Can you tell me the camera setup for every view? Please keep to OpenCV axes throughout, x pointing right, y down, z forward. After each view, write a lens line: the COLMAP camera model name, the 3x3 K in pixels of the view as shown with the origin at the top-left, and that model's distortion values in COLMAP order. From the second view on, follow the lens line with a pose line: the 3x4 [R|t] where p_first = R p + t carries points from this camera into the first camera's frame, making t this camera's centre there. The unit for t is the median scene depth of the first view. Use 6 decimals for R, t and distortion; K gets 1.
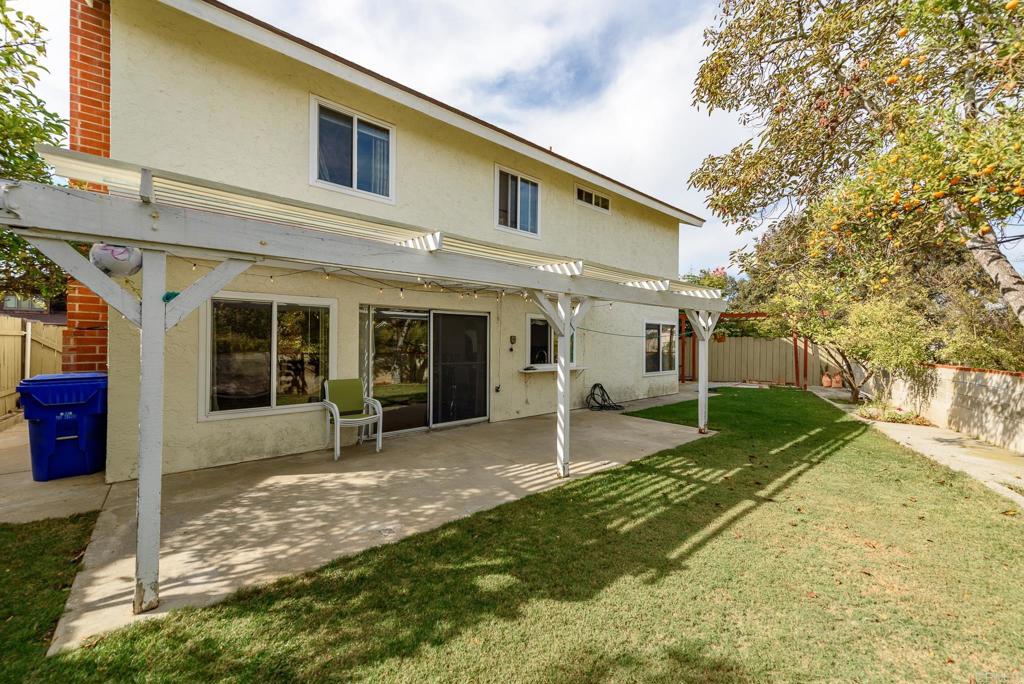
lens RADIAL K [[414.6, 0, 512.8], [0, 414.6, 341.5], [0, 0, 1]] dist [0.002586, -0.000527]
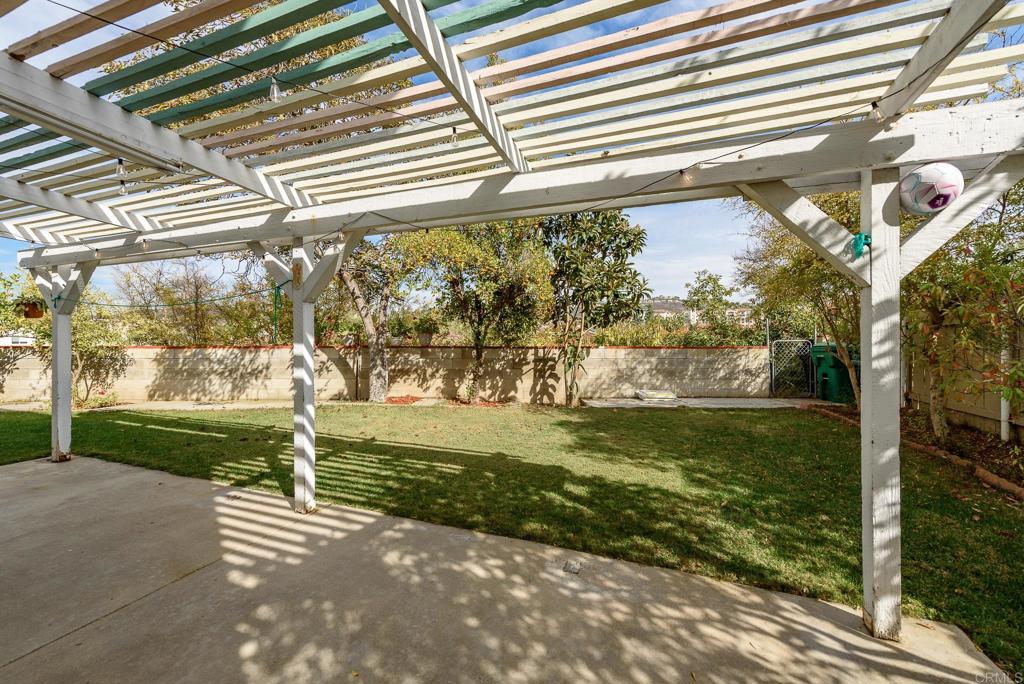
lens RADIAL K [[414.6, 0, 512.3], [0, 414.6, 339.0], [0, 0, 1]] dist [0.002586, -0.000527]
pose [[-0.495282, -0.009198, 0.868683, -0.840779], [-0.002418, 0.999955, 0.009210, 0.048560], [-0.868729, 0.002461, -0.495282, 1.386473]]
